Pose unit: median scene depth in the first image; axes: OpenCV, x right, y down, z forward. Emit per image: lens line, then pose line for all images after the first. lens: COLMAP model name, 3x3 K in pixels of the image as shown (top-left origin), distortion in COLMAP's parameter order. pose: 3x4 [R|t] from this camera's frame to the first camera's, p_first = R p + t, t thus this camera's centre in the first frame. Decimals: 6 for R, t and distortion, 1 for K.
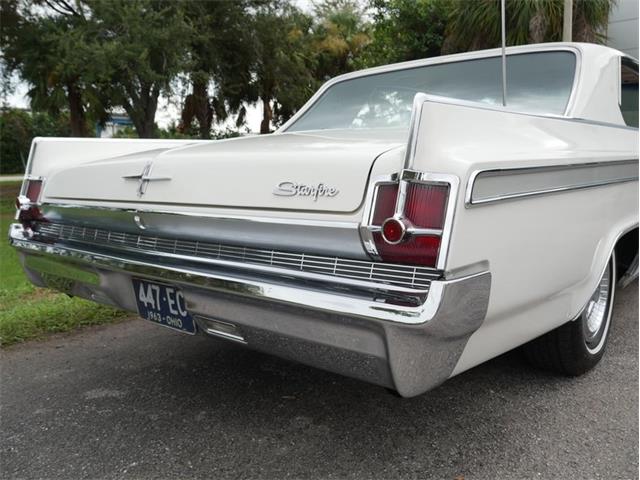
lens RADIAL K [[545.4, 0, 320.1], [0, 545.4, 244.4], [0, 0, 1]] dist [-0.020979, 0.002165]
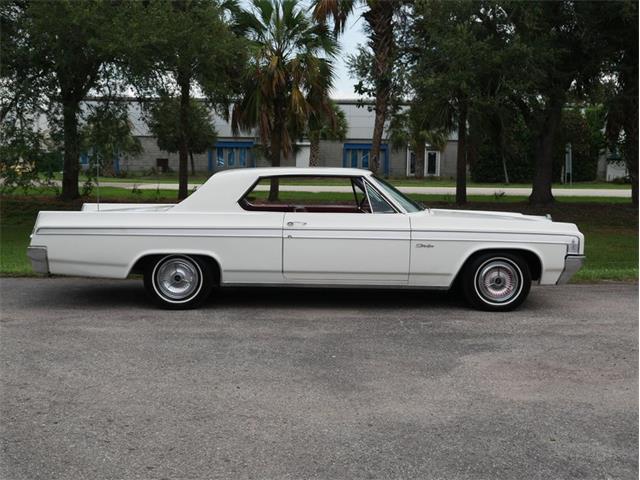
lens RADIAL K [[796.1, 0, 320.2], [0, 796.1, 242.2], [0, 0, 1]] dist [0.006407, -0.006770]
pose [[0.682346, 0.096769, -0.724596, 0.365444], [-0.134145, 0.990943, 0.006017, -0.019173], [0.718616, 0.093095, 0.689147, -0.109685]]
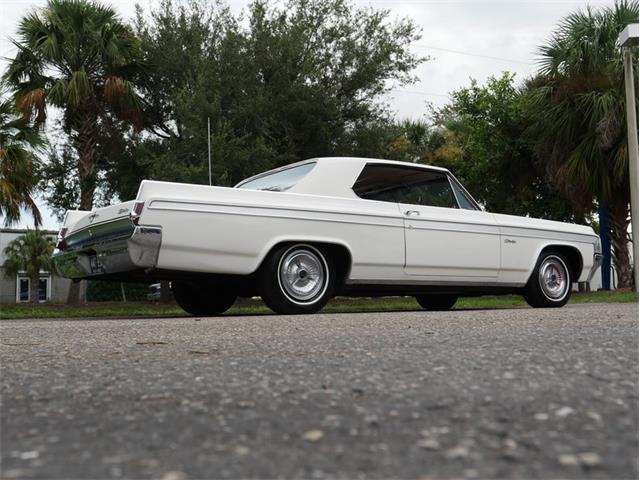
lens RADIAL K [[720.0, 0, 321.9], [0, 720.0, 242.1], [0, 0, 1]] dist [0.011503, -0.026626]
pose [[0.971769, -0.020044, -0.235082, 0.122349], [-0.034709, 0.973399, -0.226472, 0.058485], [0.233368, 0.228238, 0.945223, -0.158096]]
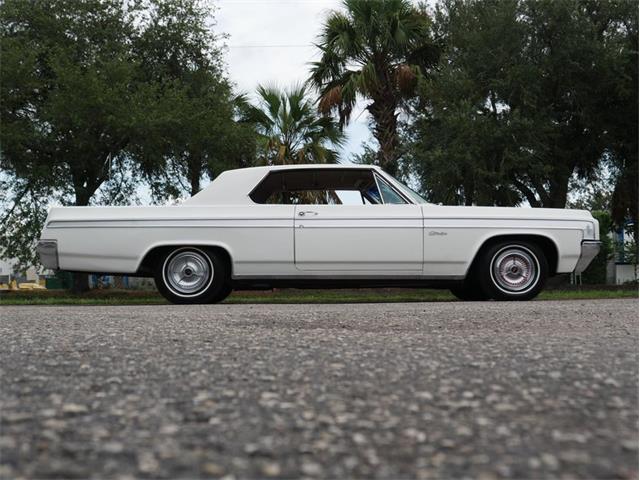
lens RADIAL K [[796.1, 0, 320.2], [0, 796.1, 242.2], [0, 0, 1]] dist [0.006407, -0.006770]
pose [[0.674980, -0.036807, -0.736918, 0.363632], [-0.111779, 0.982126, -0.151439, 0.044177], [0.729320, 0.184590, 0.658801, -0.099287]]
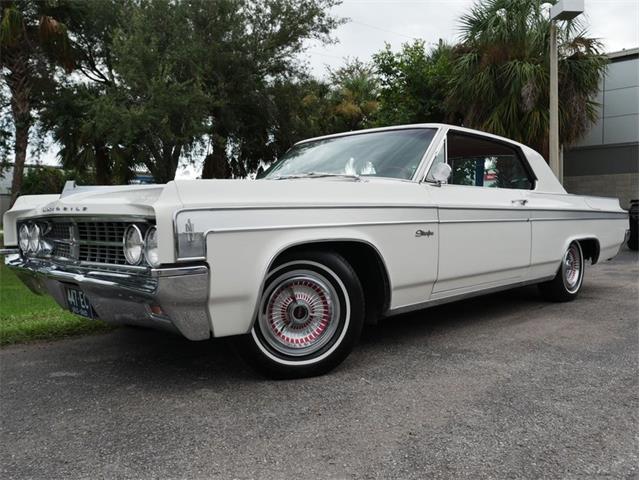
lens RADIAL K [[545.4, 0, 320.1], [0, 545.4, 244.4], [0, 0, 1]] dist [-0.020979, 0.002165]
pose [[0.999001, 0.013286, -0.042664, 0.025084], [-0.017814, 0.994039, -0.107558, 0.009213], [0.040980, 0.108210, 0.993283, -0.028050]]
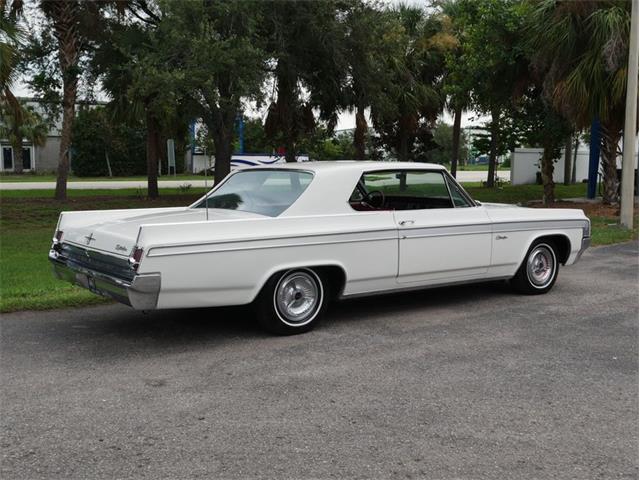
lens RADIAL K [[720.0, 0, 321.9], [0, 720.0, 242.1], [0, 0, 1]] dist [0.011503, -0.026626]
pose [[0.975937, 0.046076, -0.213131, 0.118432], [-0.054680, 0.997903, -0.034649, -0.003042], [0.211087, 0.045469, 0.976409, -0.170401]]
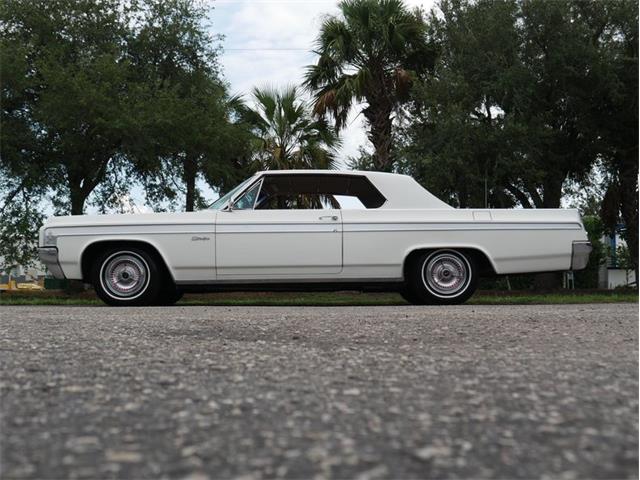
lens RADIAL K [[782.7, 0, 320.3], [0, 782.7, 239.1], [0, 0, 1]] dist [0.000164, -0.022331]
pose [[0.677932, -0.037899, -0.734147, 0.353595], [-0.118361, 0.980013, -0.159889, 0.042348], [0.725533, 0.195289, 0.659897, -0.084545]]
